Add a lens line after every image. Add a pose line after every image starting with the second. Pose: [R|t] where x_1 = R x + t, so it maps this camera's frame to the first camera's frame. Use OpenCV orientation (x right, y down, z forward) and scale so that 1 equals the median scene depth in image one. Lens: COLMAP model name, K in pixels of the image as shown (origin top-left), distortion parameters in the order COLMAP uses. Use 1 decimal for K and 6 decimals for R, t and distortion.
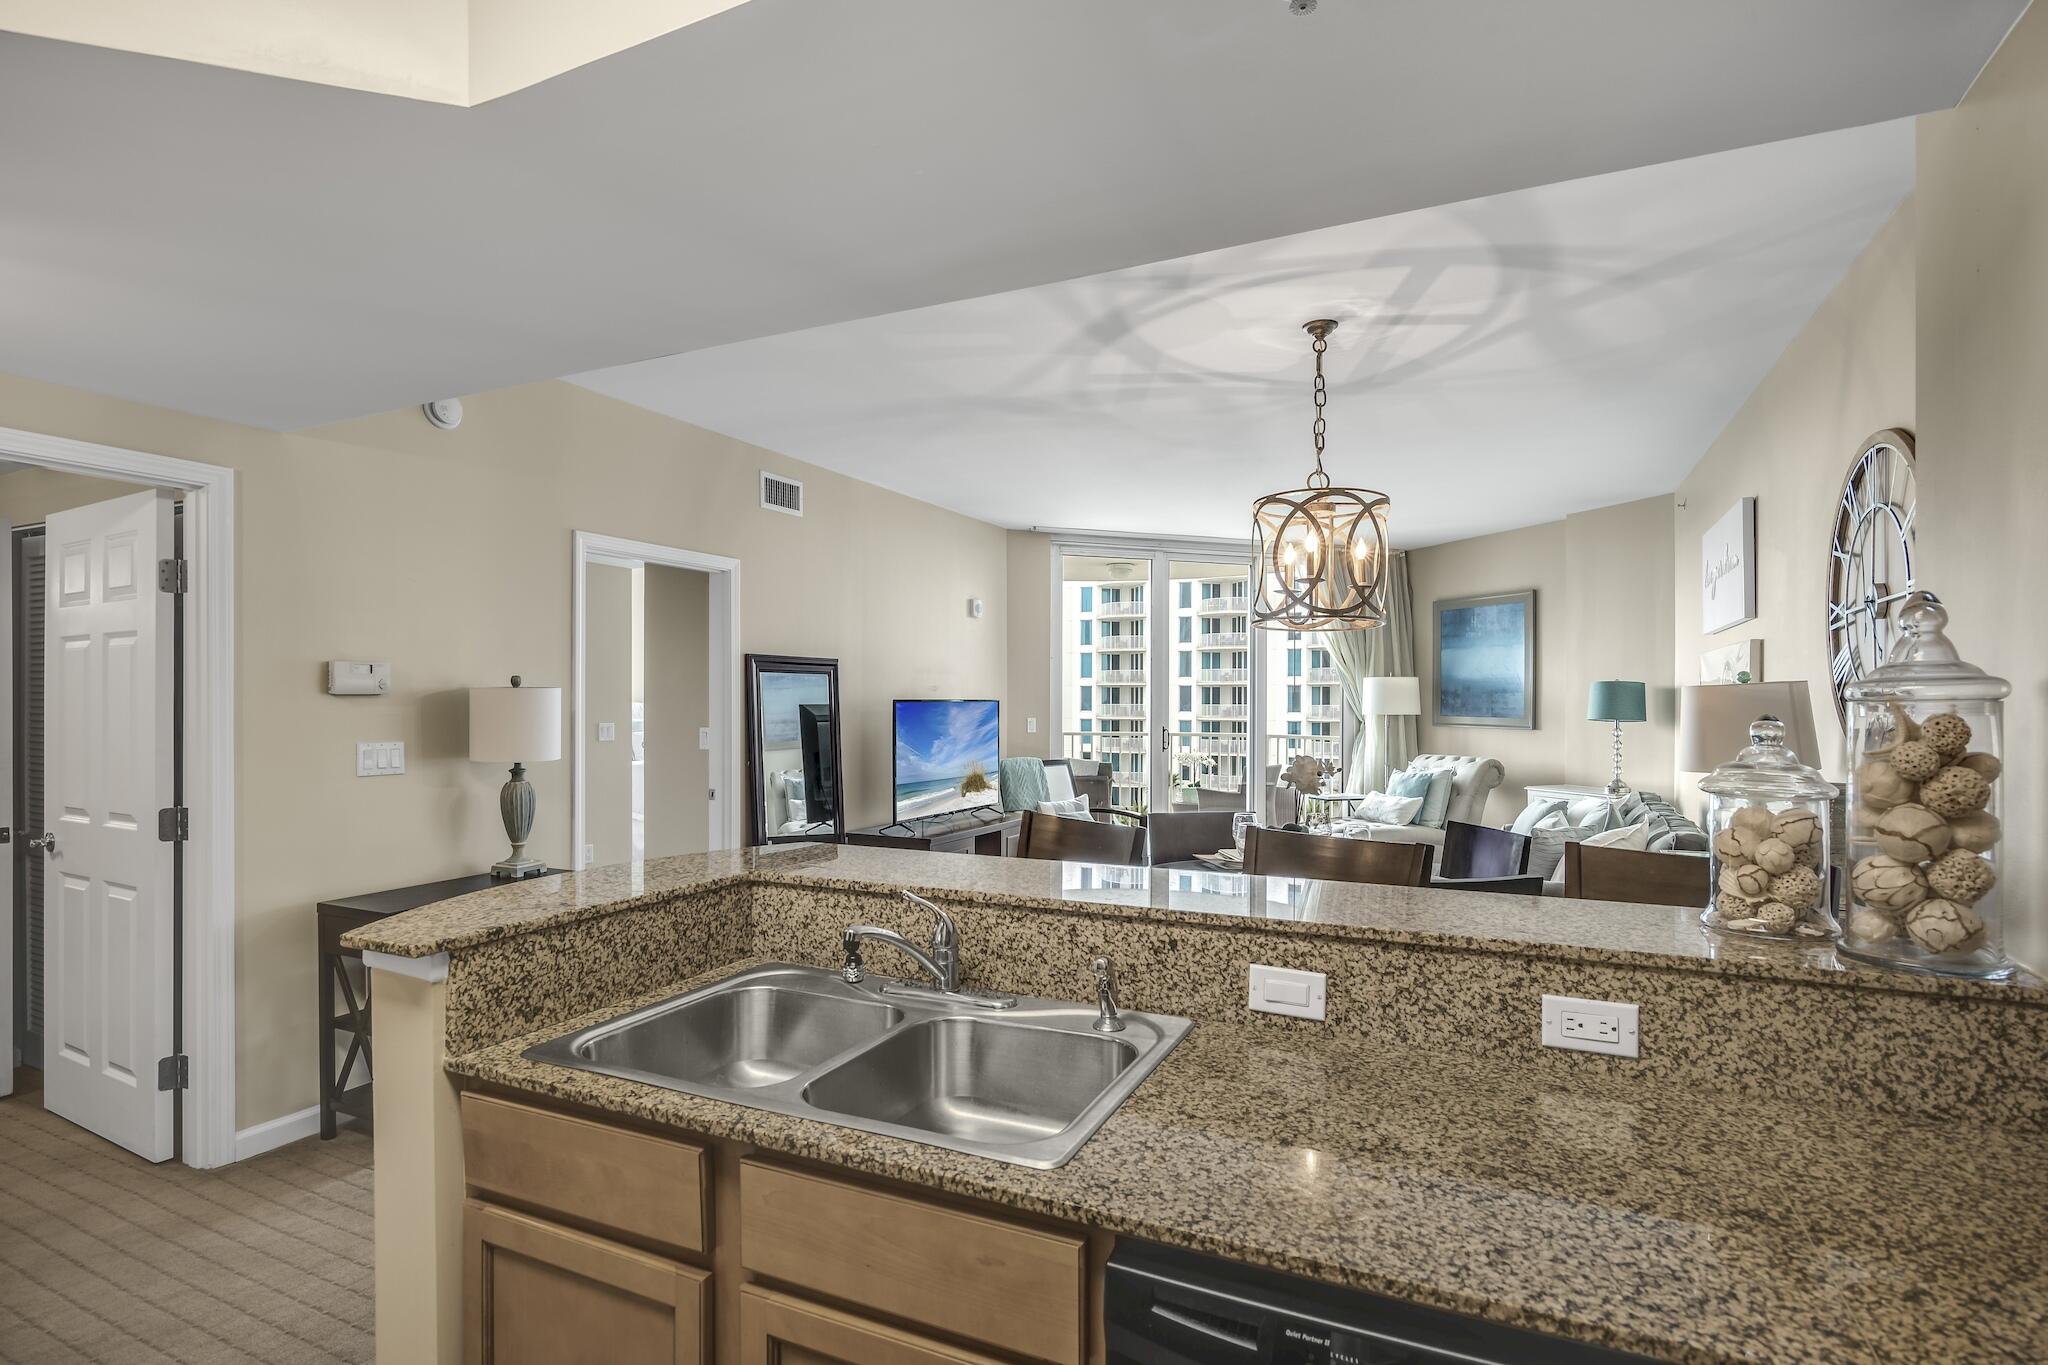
lens RADIAL K [[1013.9, 0, 1024.4], [0, 1013.9, 701.1], [0, 0, 1]] dist [0.000843, 0.000124]
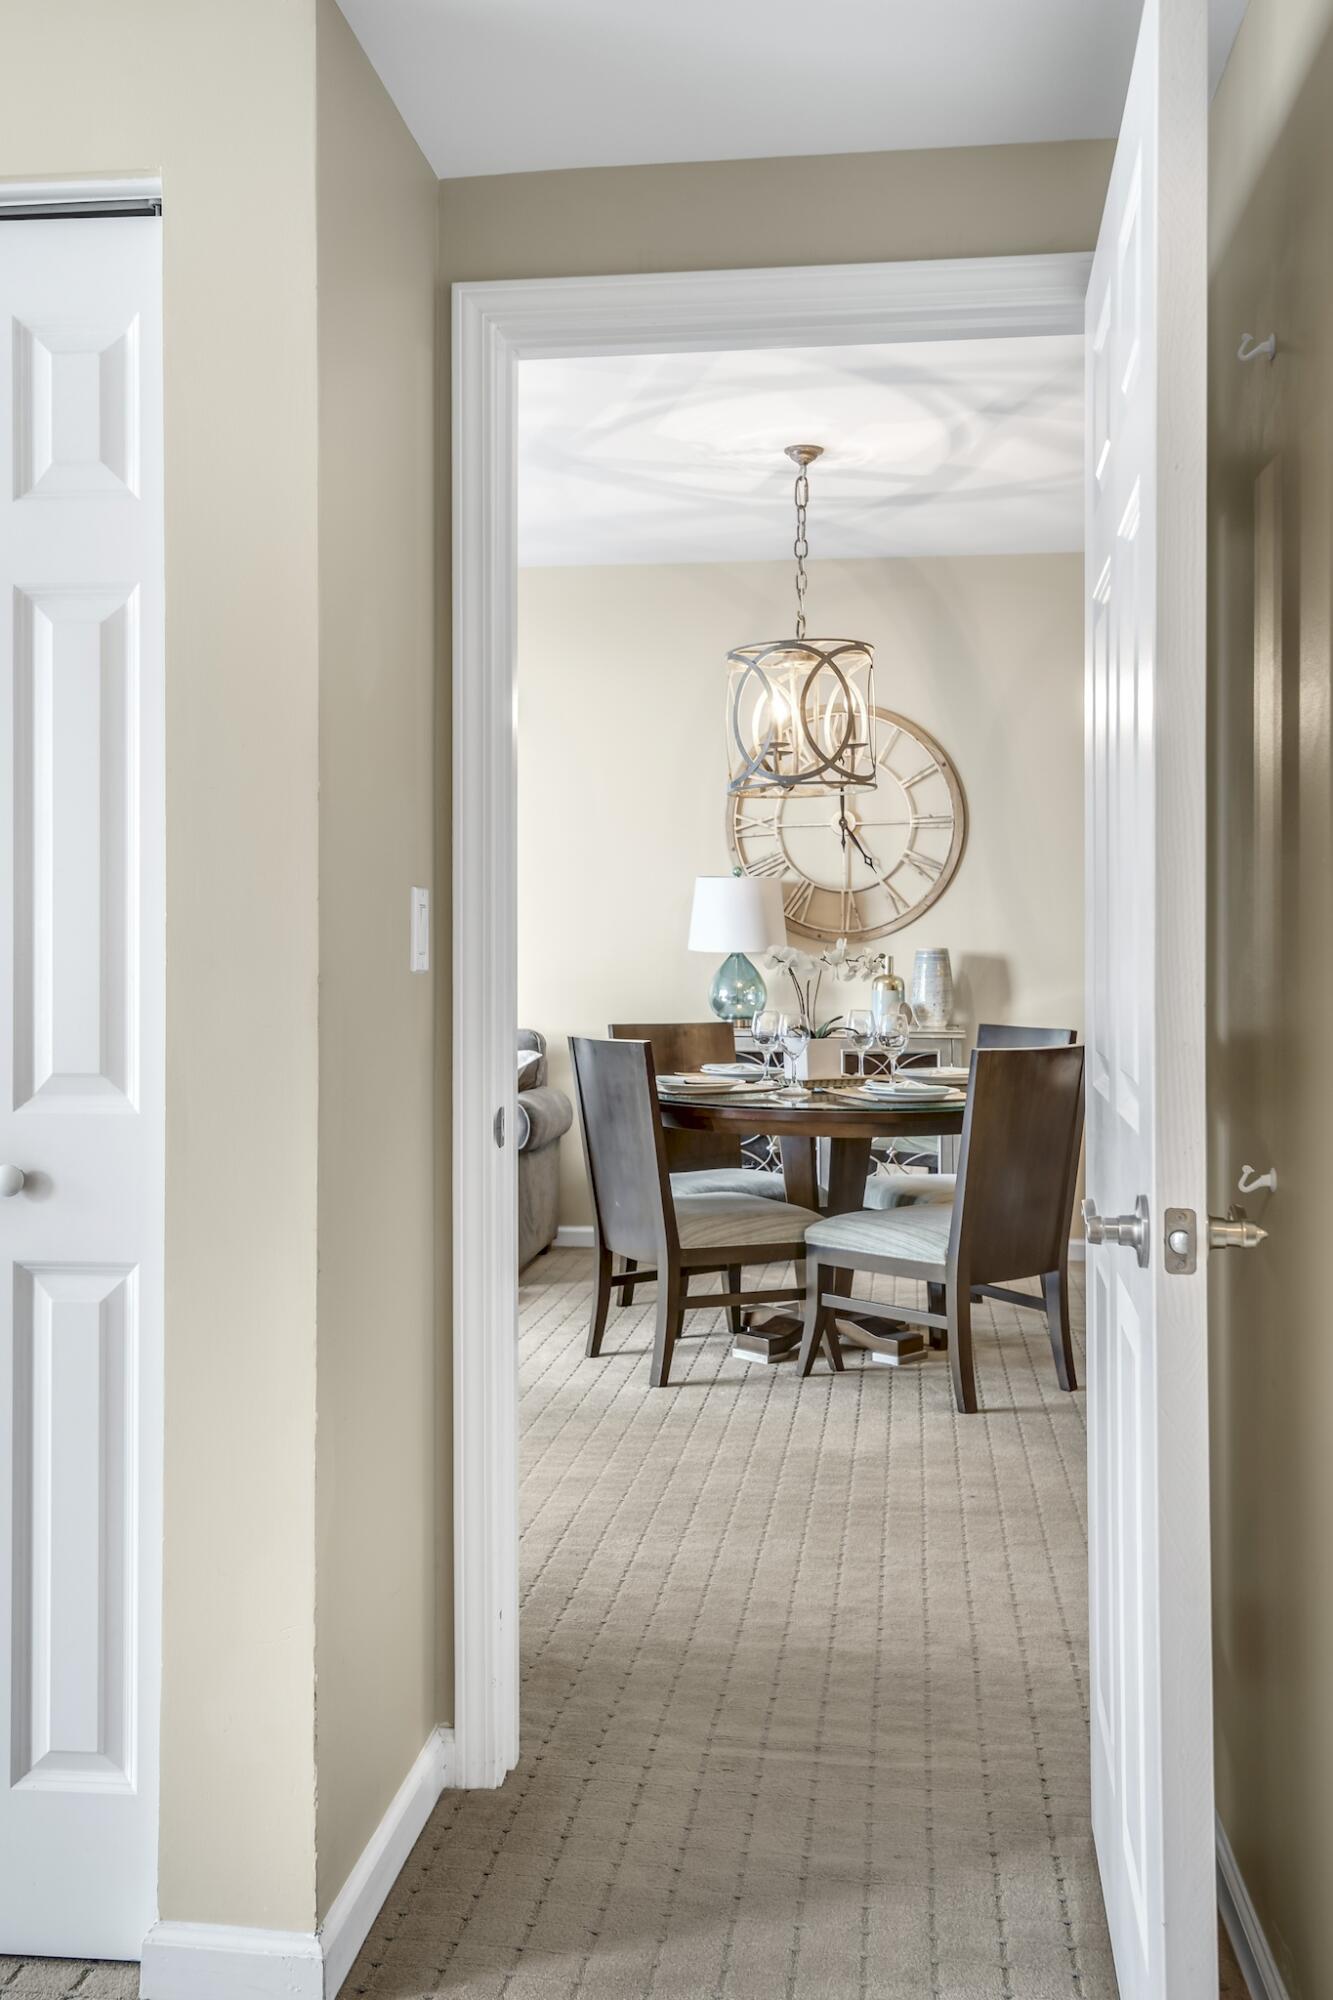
lens RADIAL K [[1765.1, 0, 662.4], [0, 1765.1, 949.8], [0, 0, 1]] dist [0.000094, 0.023346]
pose [[-0.310344, -0.003829, 0.950617, -0.617942], [-0.001501, 0.999993, 0.003538, 0.030071], [-0.950623, -0.000329, -0.310347, 0.877875]]
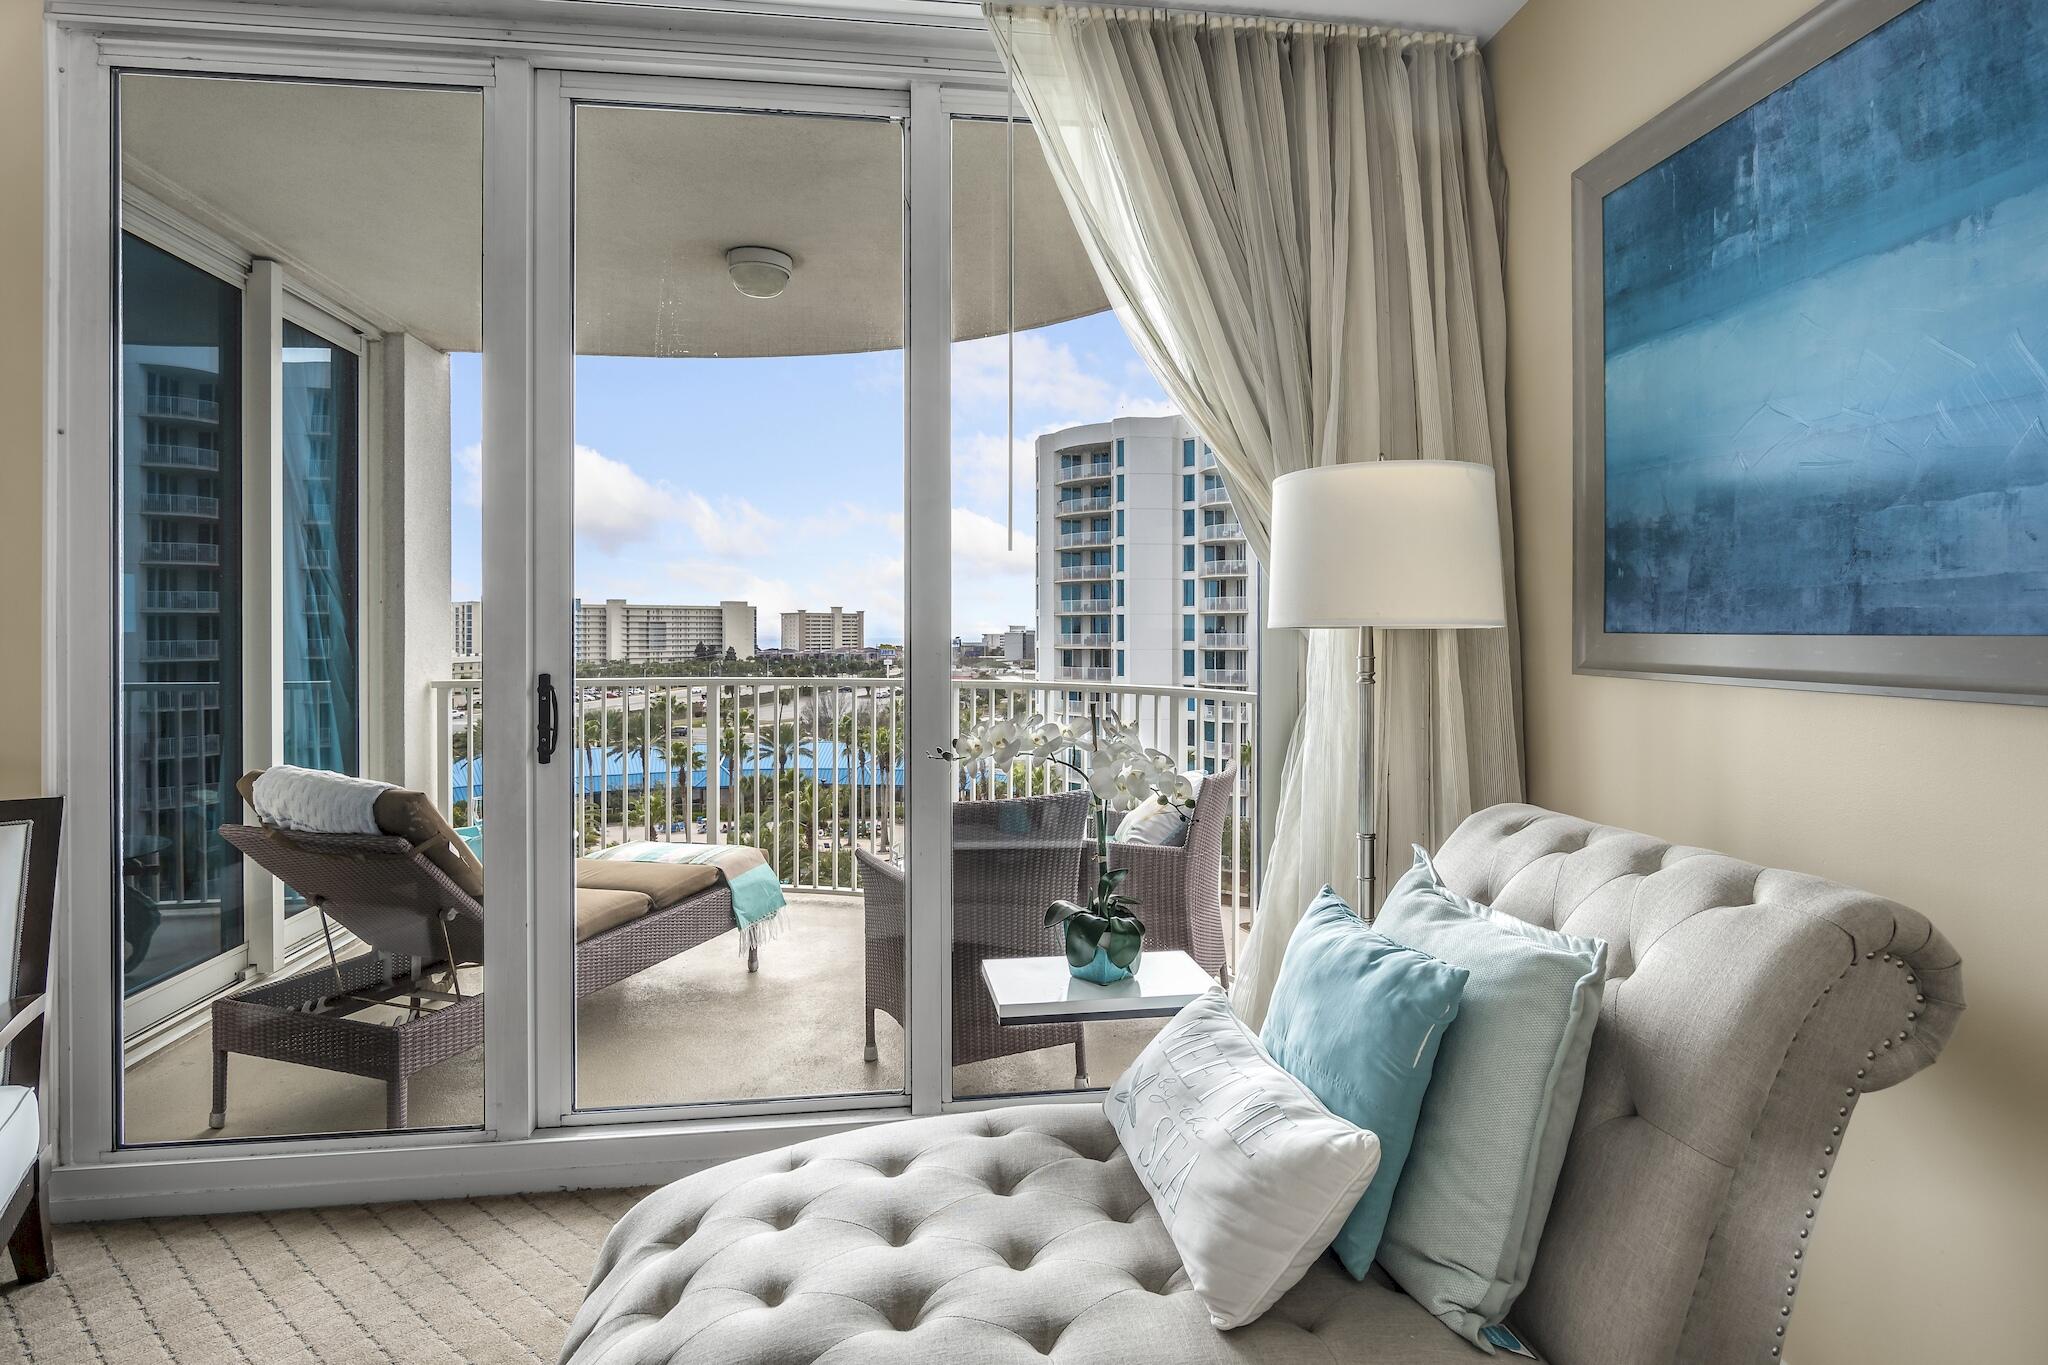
lens RADIAL K [[1040.0, 0, 1033.8], [0, 1040.0, 631.4], [0, 0, 1]] dist [-0.006740, -0.001067]
pose [[0.978110, -0.005982, -0.208004, 0.433947], [0.005750, 0.999982, -0.001720, 0.018438], [0.208010, 0.000486, 0.978126, 0.963319]]
